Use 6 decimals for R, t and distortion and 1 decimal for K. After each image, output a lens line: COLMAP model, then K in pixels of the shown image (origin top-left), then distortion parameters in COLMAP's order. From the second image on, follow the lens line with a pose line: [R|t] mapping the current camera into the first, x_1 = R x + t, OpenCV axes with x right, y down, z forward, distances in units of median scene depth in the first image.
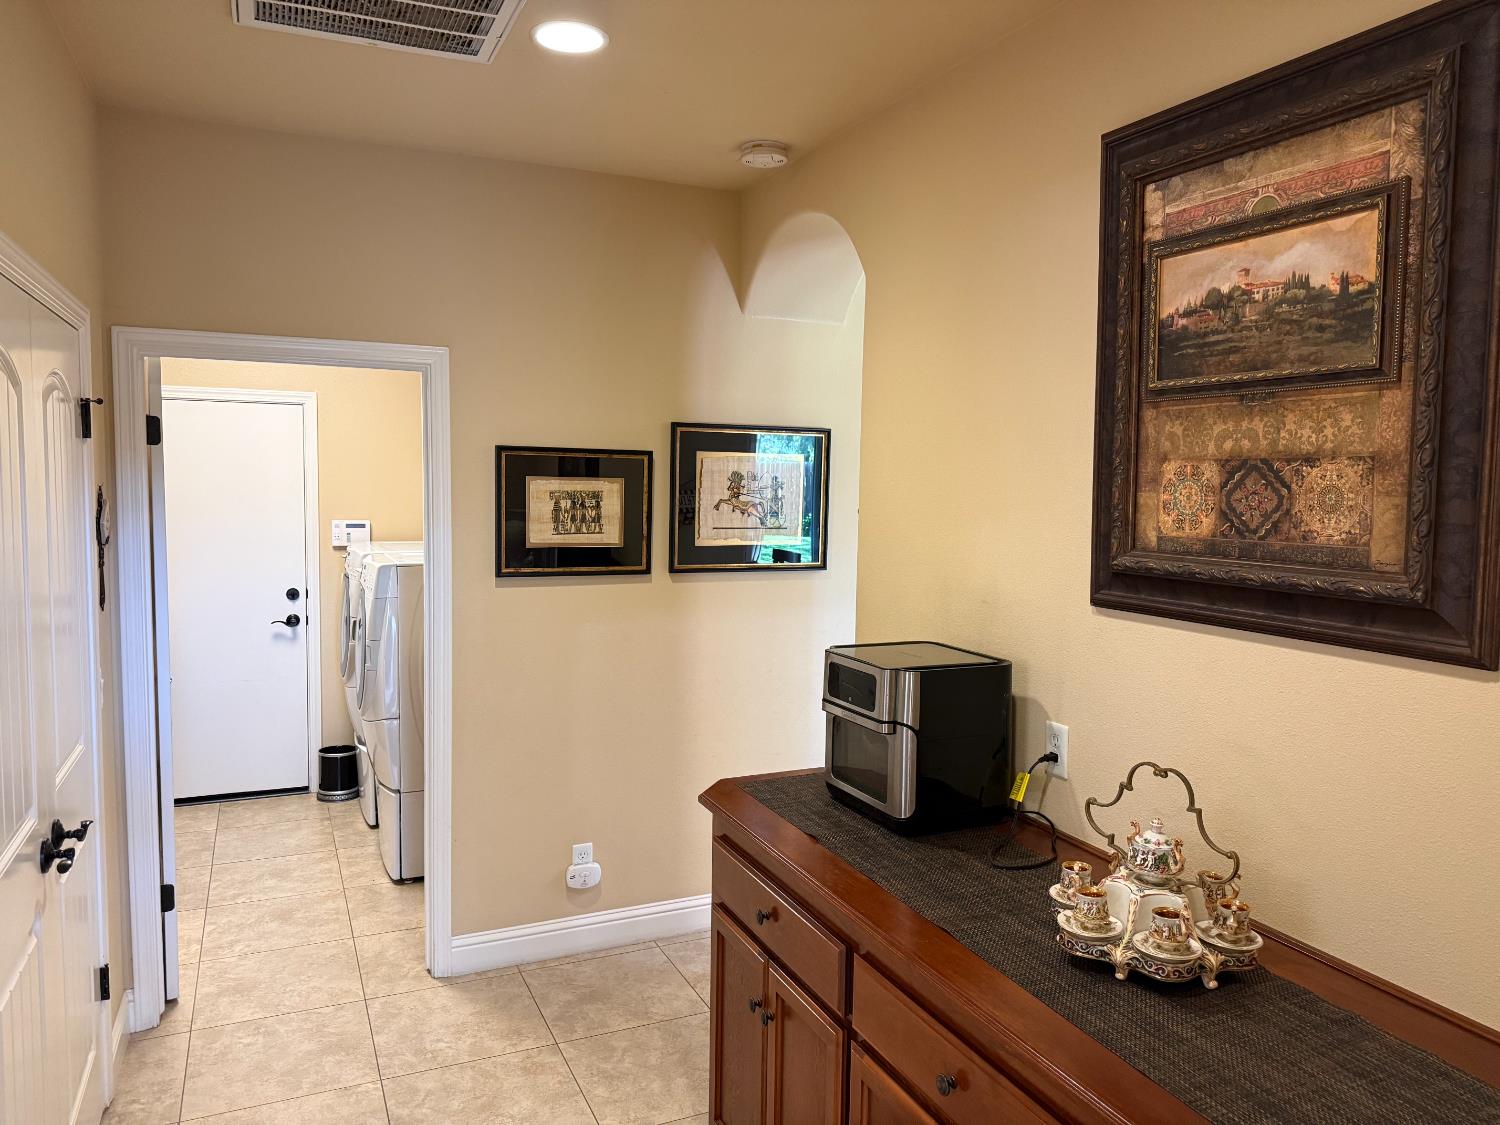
lens RADIAL K [[1057.6, 0, 754.6], [0, 1057.6, 560.1], [0, 0, 1]] dist [0.037728, -0.046624]
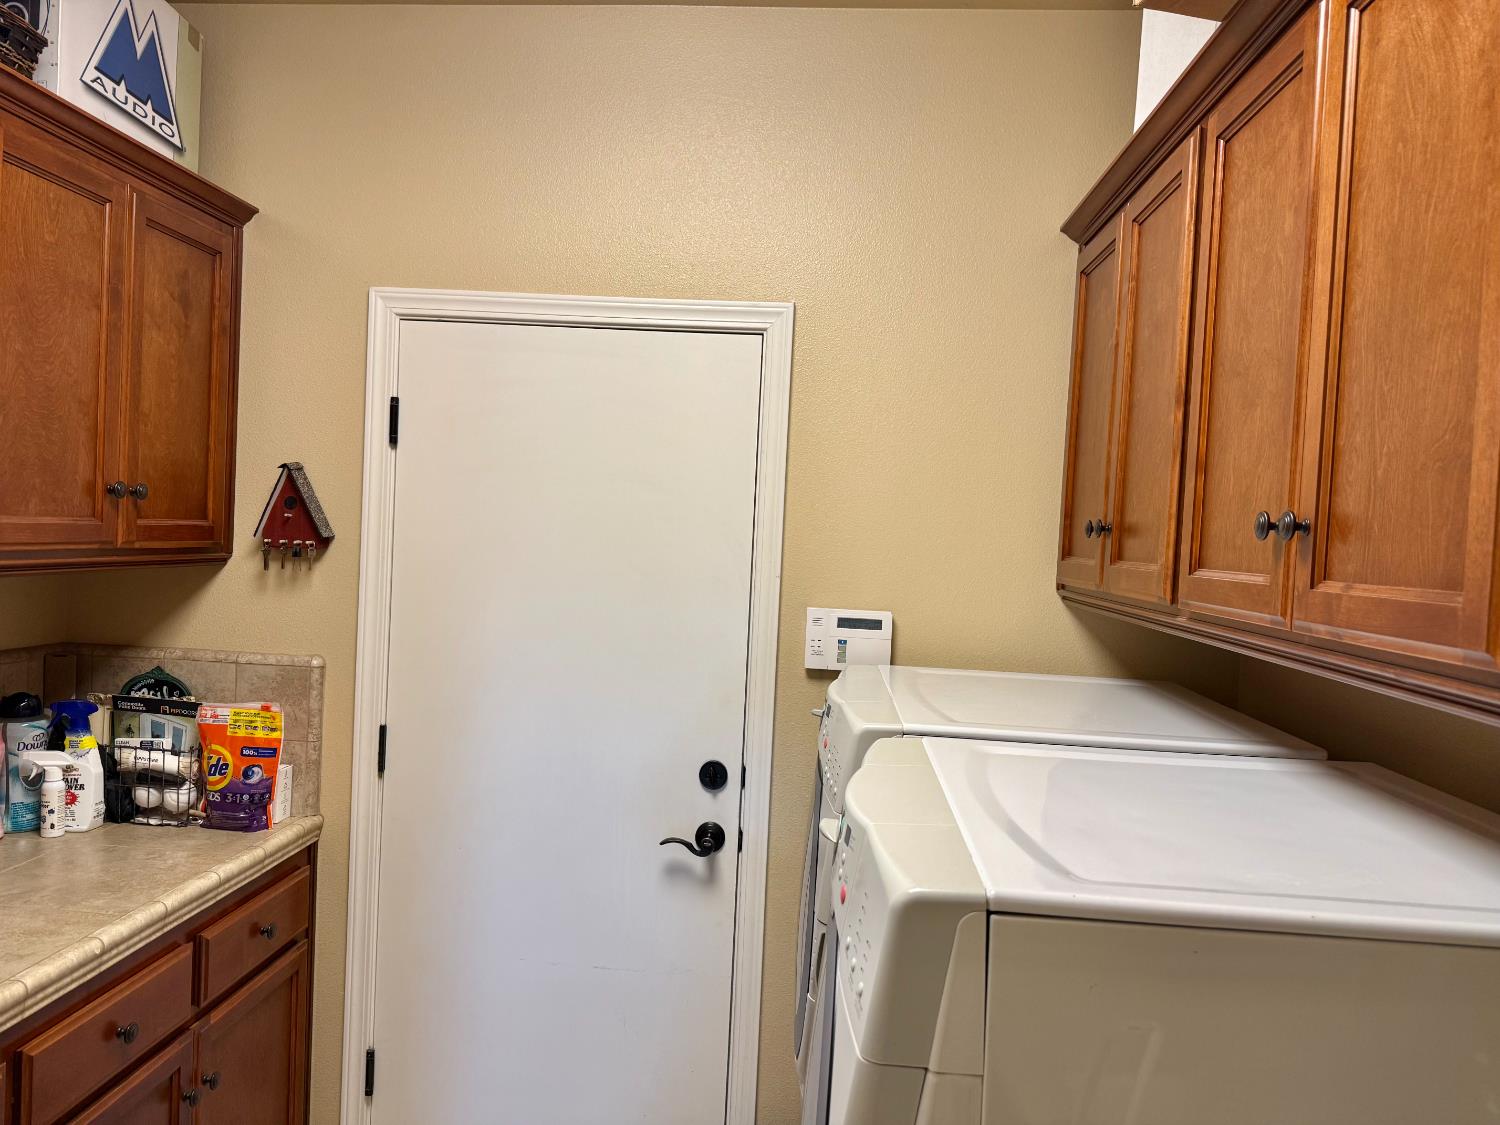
lens RADIAL K [[1057.6, 0, 752.6], [0, 1057.6, 563.0], [0, 0, 1]] dist [0.037728, -0.046624]
pose [[0.878511, 0.037545, -0.476244, -0.221483], [-0.062206, 0.997410, -0.036117, -0.038254], [0.473654, 0.061354, 0.878571, 0.628483]]
